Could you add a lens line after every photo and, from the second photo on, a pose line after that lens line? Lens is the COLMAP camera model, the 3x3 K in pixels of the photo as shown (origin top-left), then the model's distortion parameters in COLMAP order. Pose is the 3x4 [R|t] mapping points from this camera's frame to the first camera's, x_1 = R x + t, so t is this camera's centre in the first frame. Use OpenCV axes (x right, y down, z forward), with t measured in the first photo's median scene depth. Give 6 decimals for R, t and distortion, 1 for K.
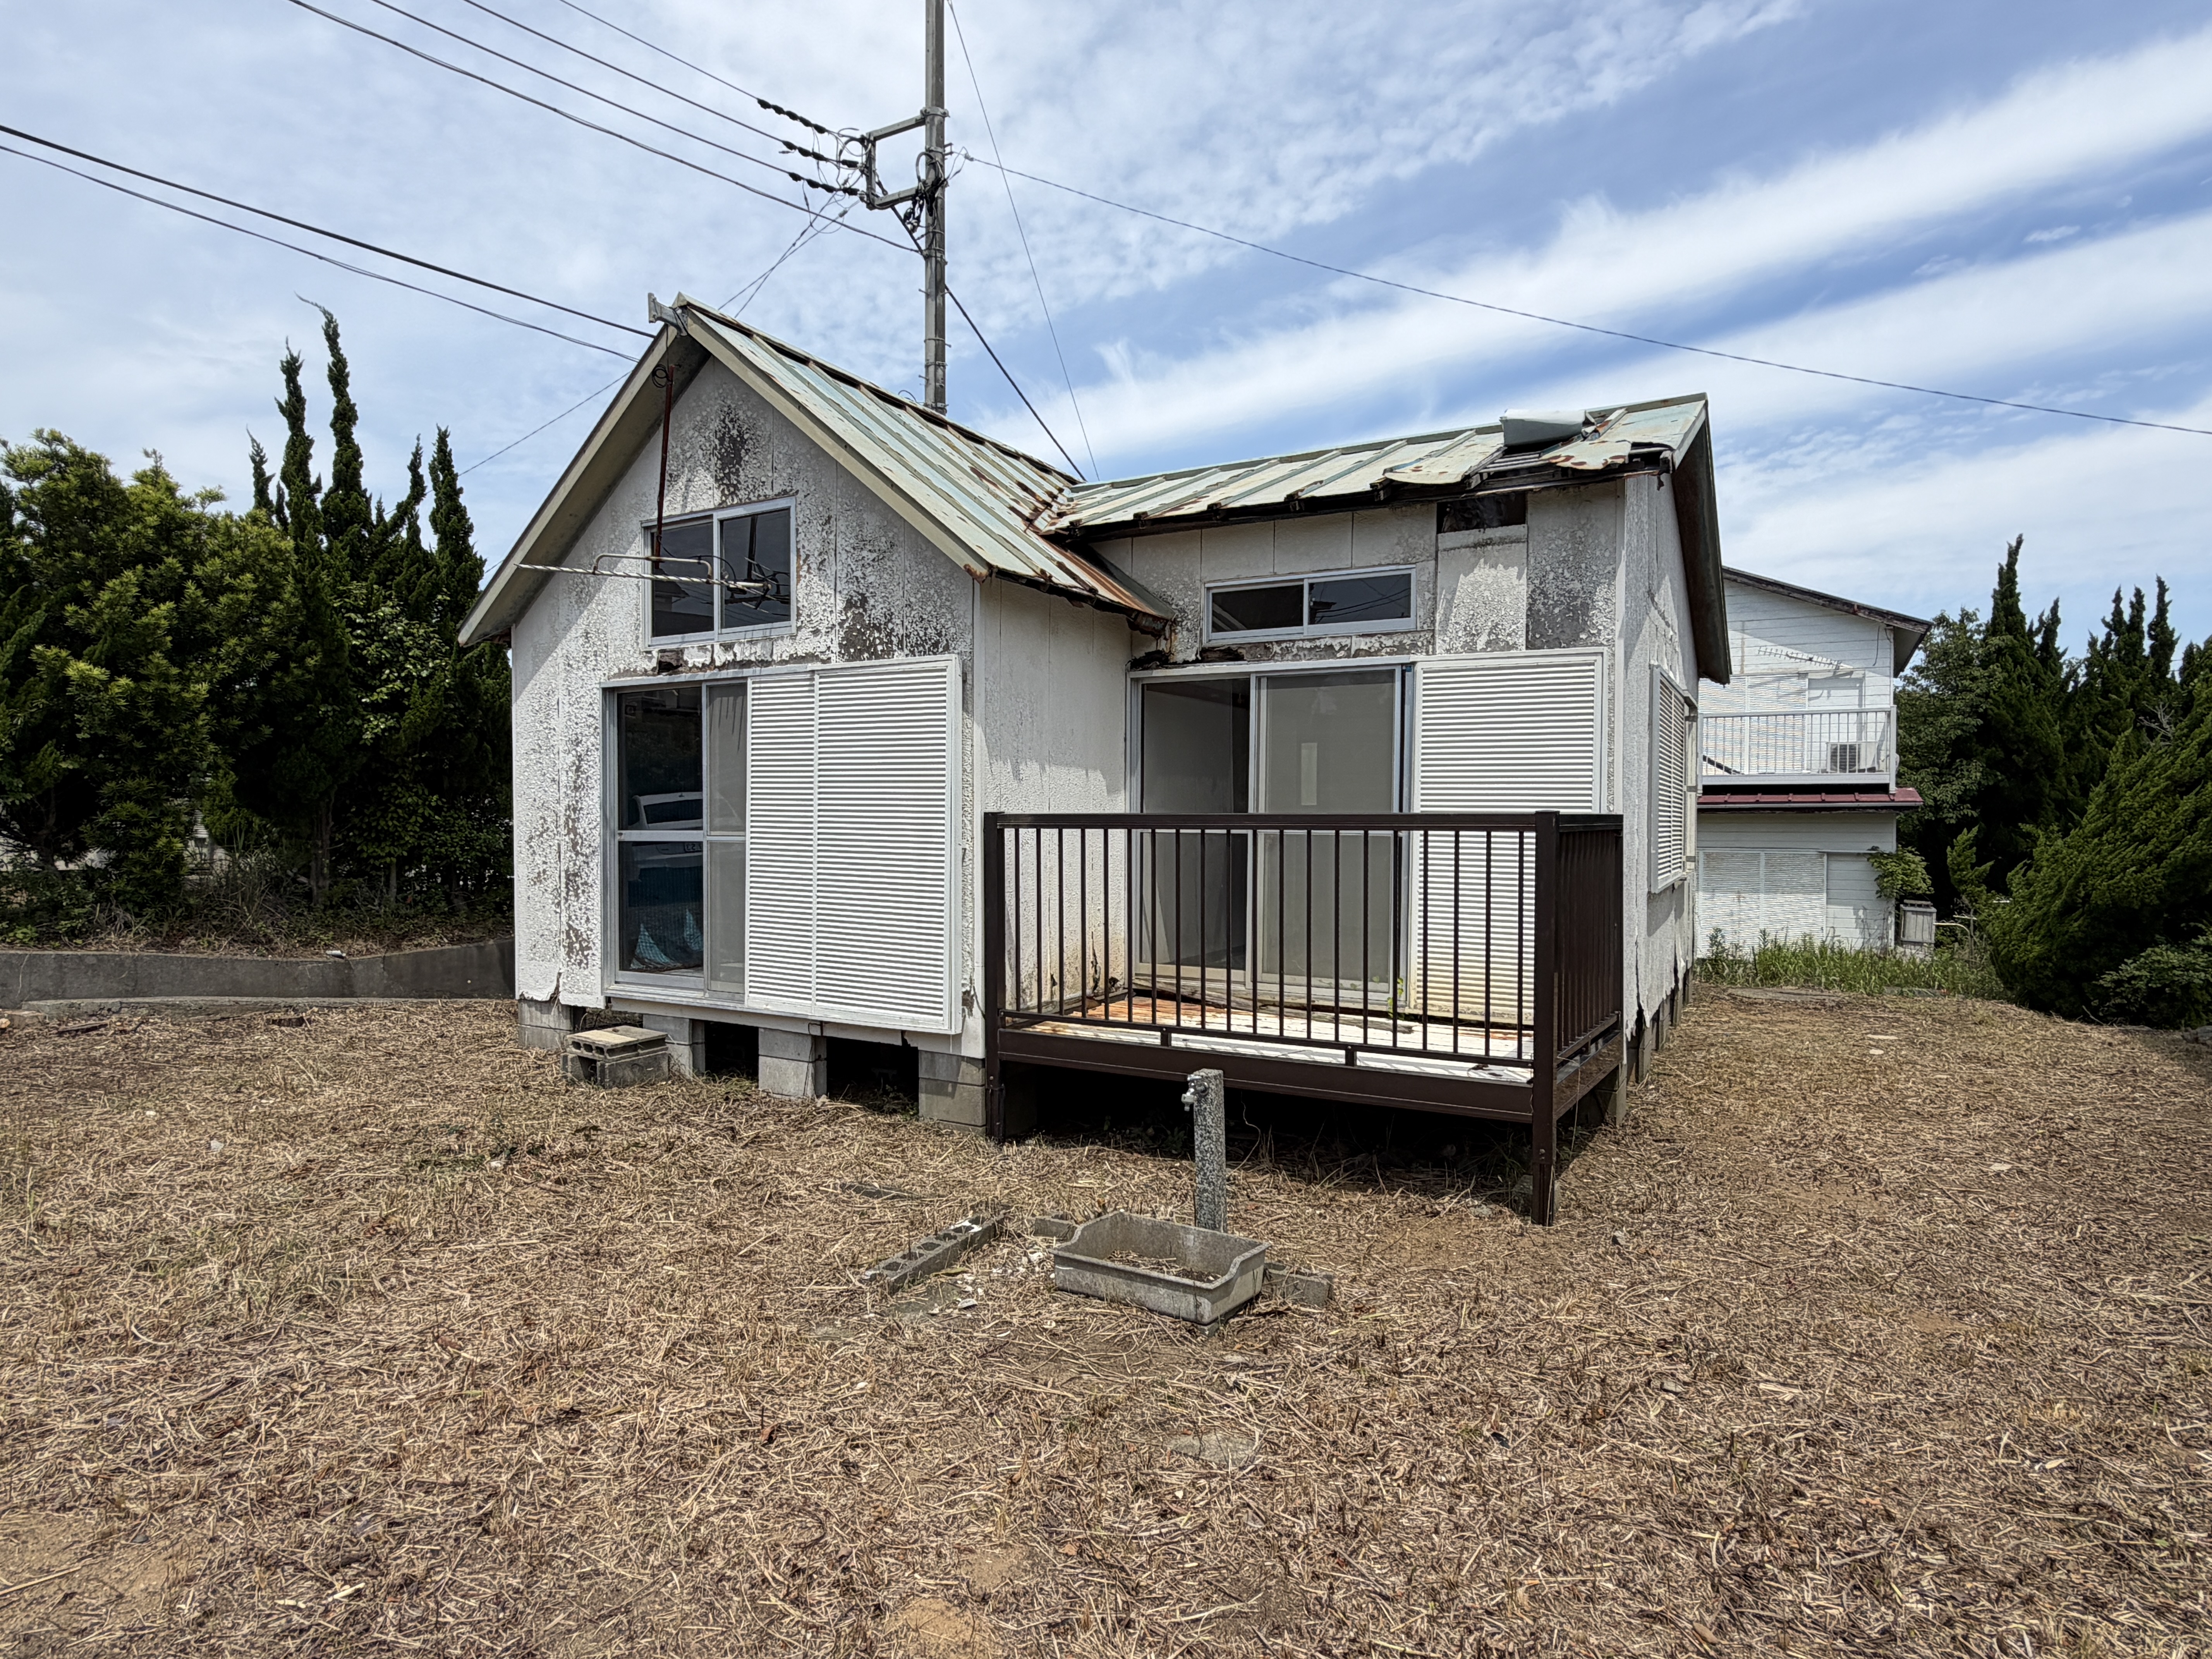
lens RADIAL K [[1241.3, 0, 1106.0], [0, 1241.3, 829.5], [0, 0, 1]] dist [-0.003205, -0.000761]
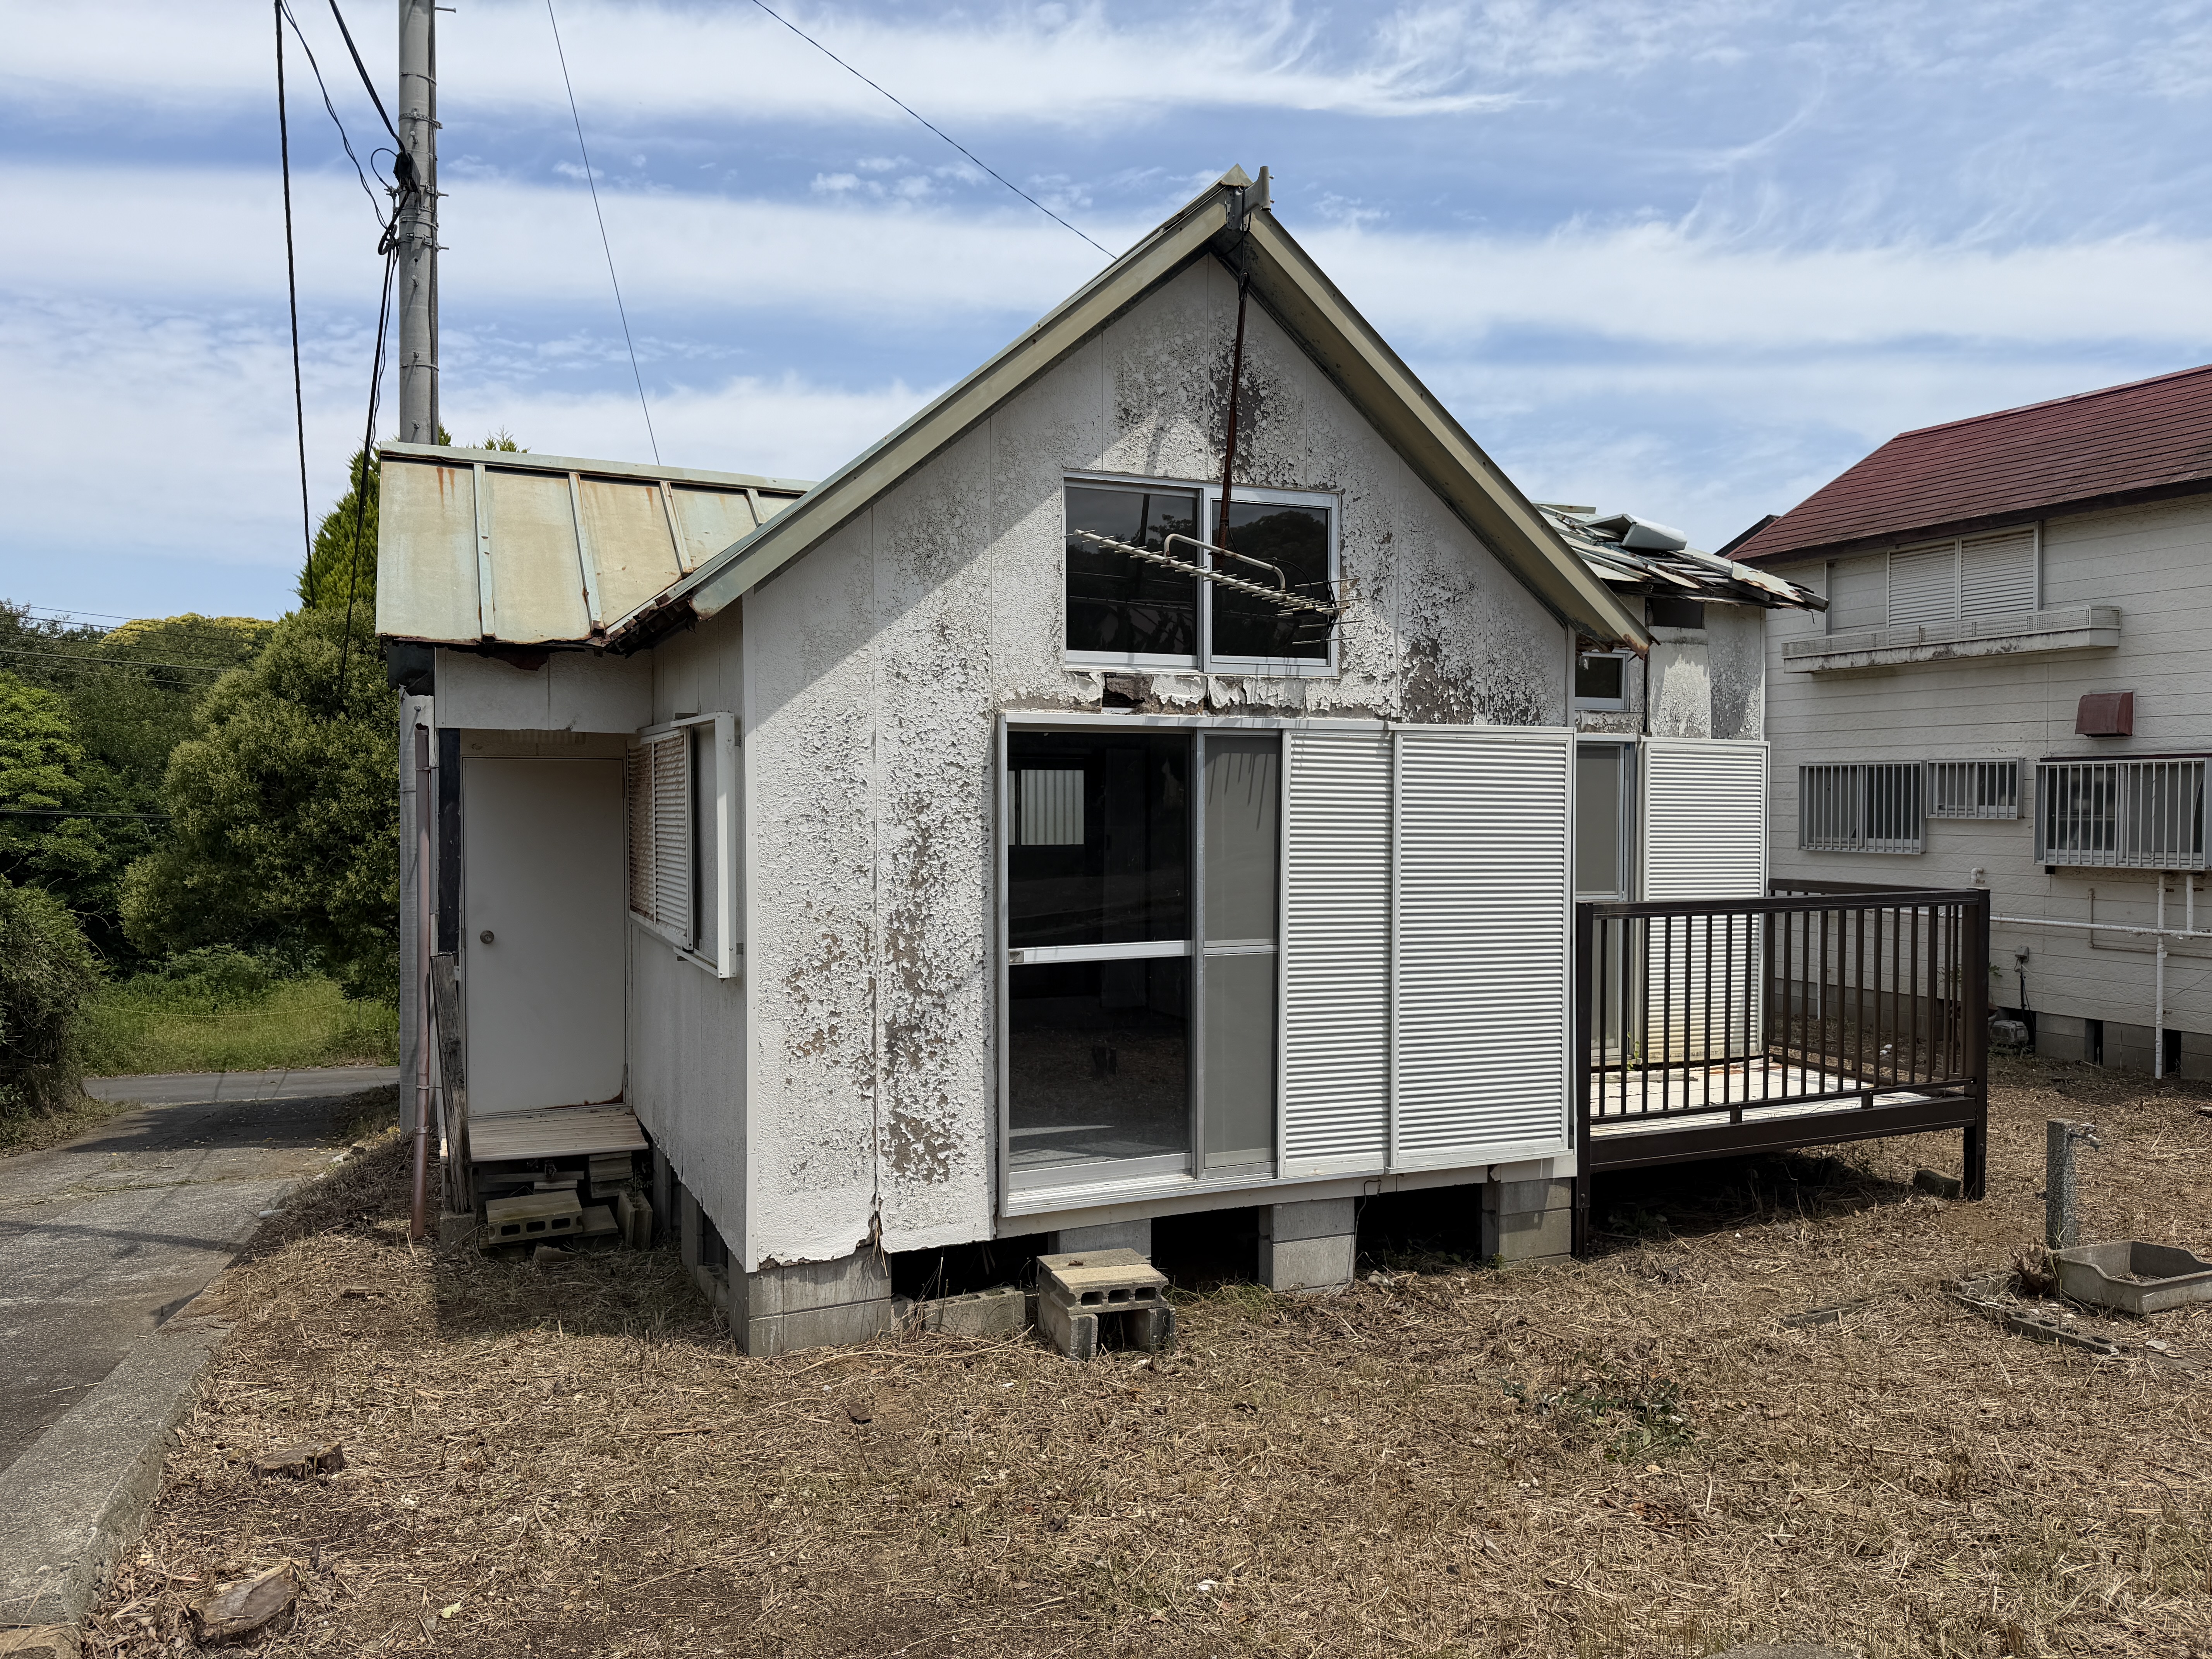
lens RADIAL K [[1543.5, 0, 1106.0], [0, 1543.5, 829.5], [0, 0, 1]] dist [0.139451, -0.000626]
pose [[0.582632, -0.015778, 0.812583, -1.095684], [0.008374, 0.999875, 0.013410, -0.076337], [-0.812693, -0.001008, 0.582692, 0.548625]]
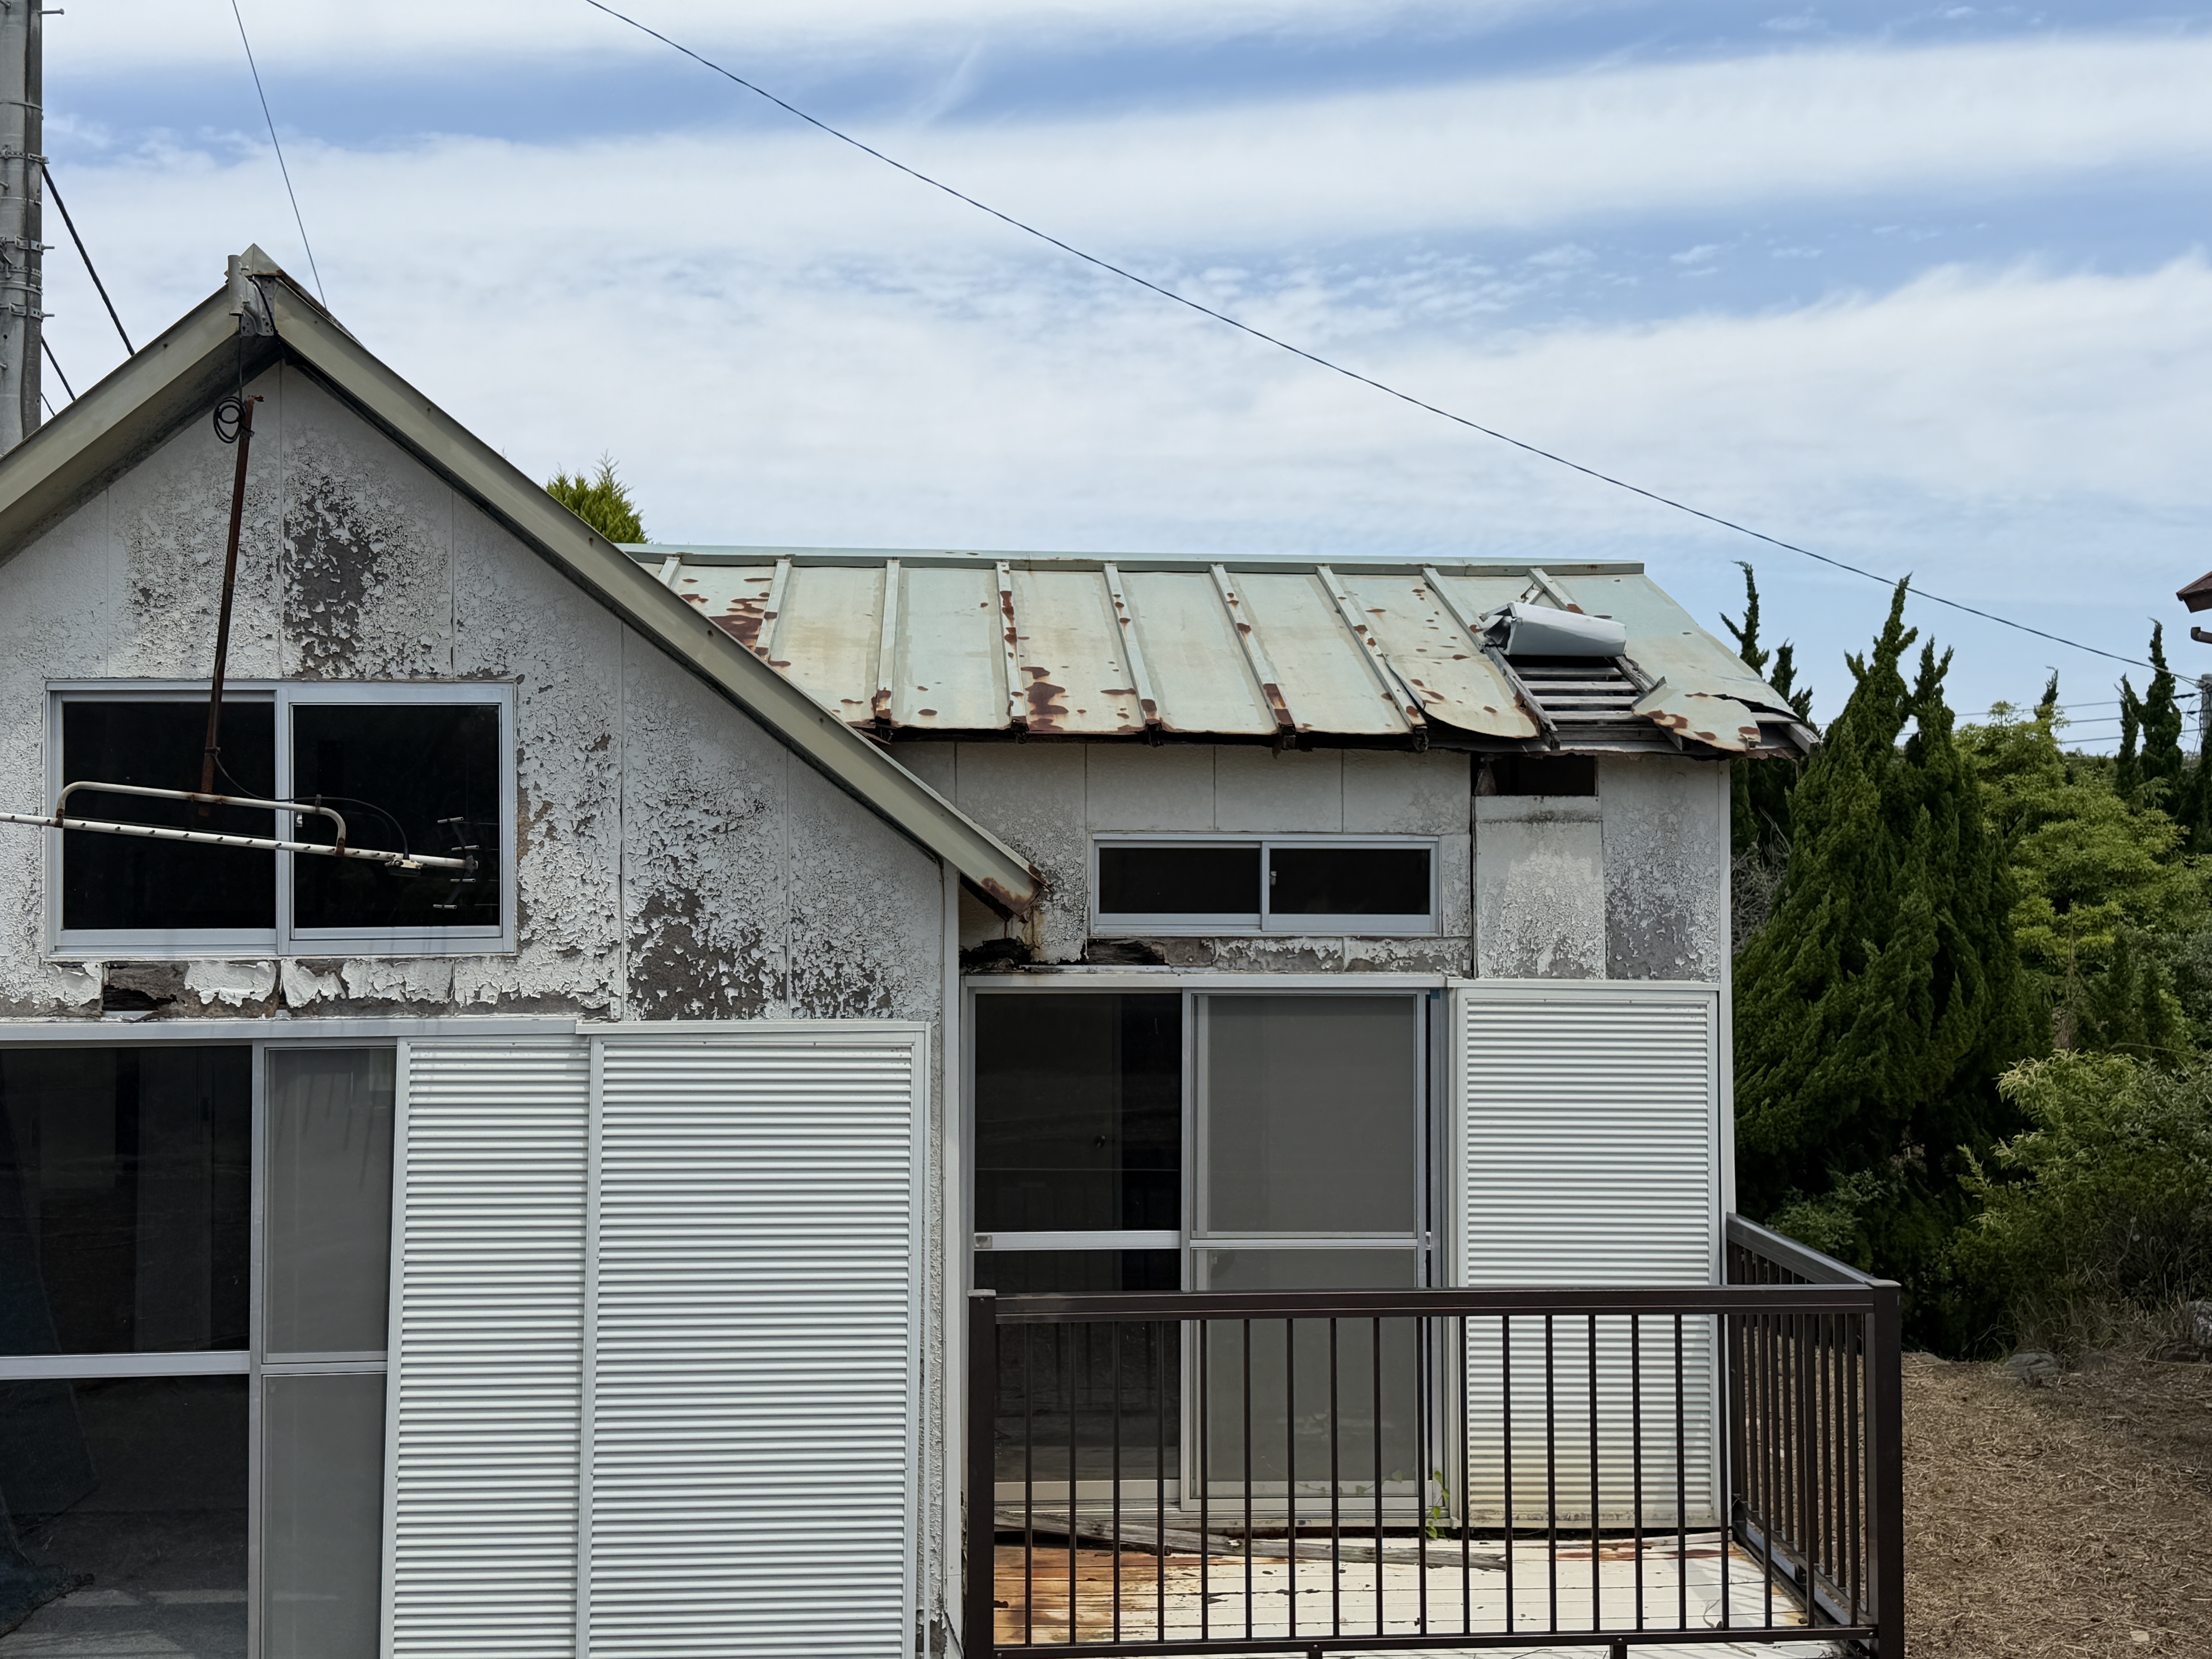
lens RADIAL K [[2356.9, 0, 1106.0], [0, 2356.9, 829.5], [0, 0, 1]] dist [0.212080, -0.476136]
pose [[0.826364, 0.009710, 0.563052, -0.593001], [0.007622, 0.999567, -0.028424, -0.175979], [-0.563084, 0.027780, 0.825933, 0.047026]]
